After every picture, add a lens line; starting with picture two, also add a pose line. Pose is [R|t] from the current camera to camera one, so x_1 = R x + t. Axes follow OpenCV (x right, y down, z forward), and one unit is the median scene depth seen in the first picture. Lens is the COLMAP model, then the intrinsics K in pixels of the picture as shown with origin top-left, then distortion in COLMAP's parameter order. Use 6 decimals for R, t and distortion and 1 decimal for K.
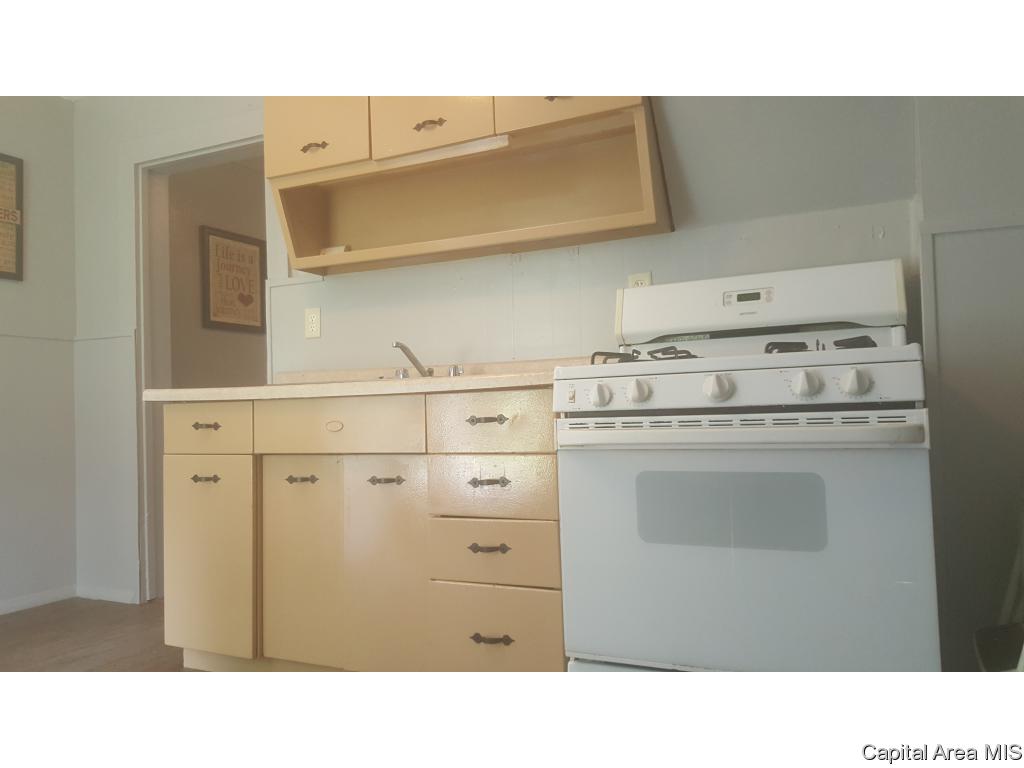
lens RADIAL K [[751.7, 0, 515.5], [0, 751.7, 389.0], [0, 0, 1]] dist [0.061193, -0.065805]
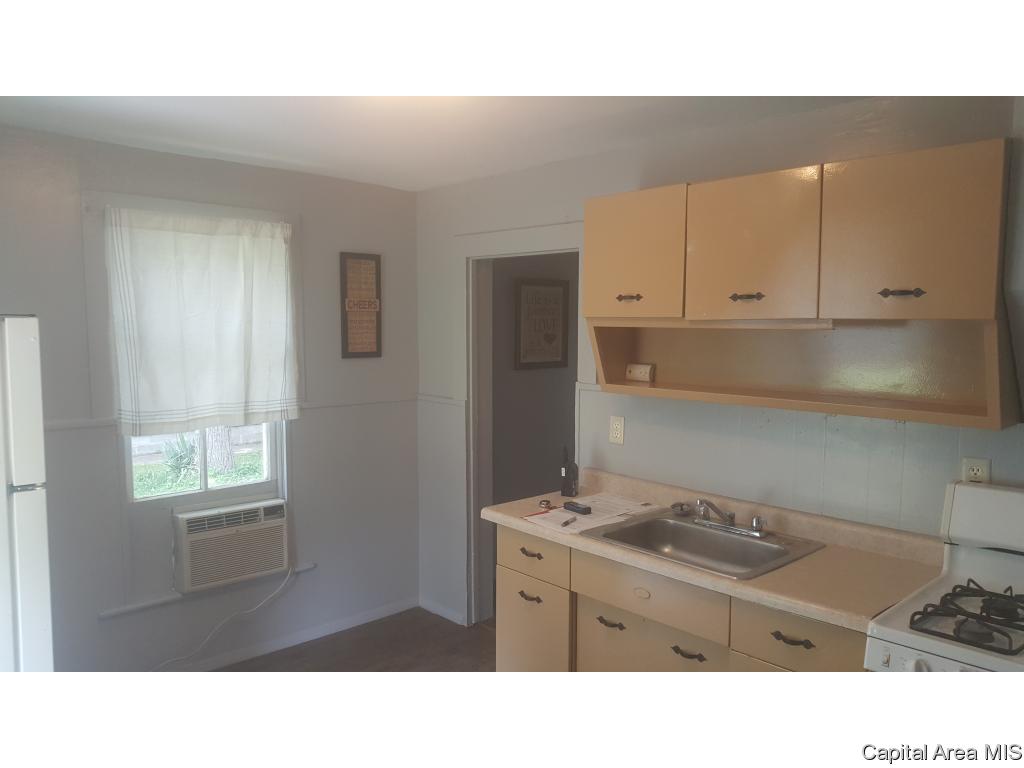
lens RADIAL K [[751.7, 0, 511.7], [0, 751.7, 405.4], [0, 0, 1]] dist [0.061193, -0.065805]
pose [[0.933175, 0.065165, -0.353464, -0.028201], [-0.014507, 0.989454, 0.144118, -0.243480], [0.359128, -0.129360, 0.924280, -0.037766]]
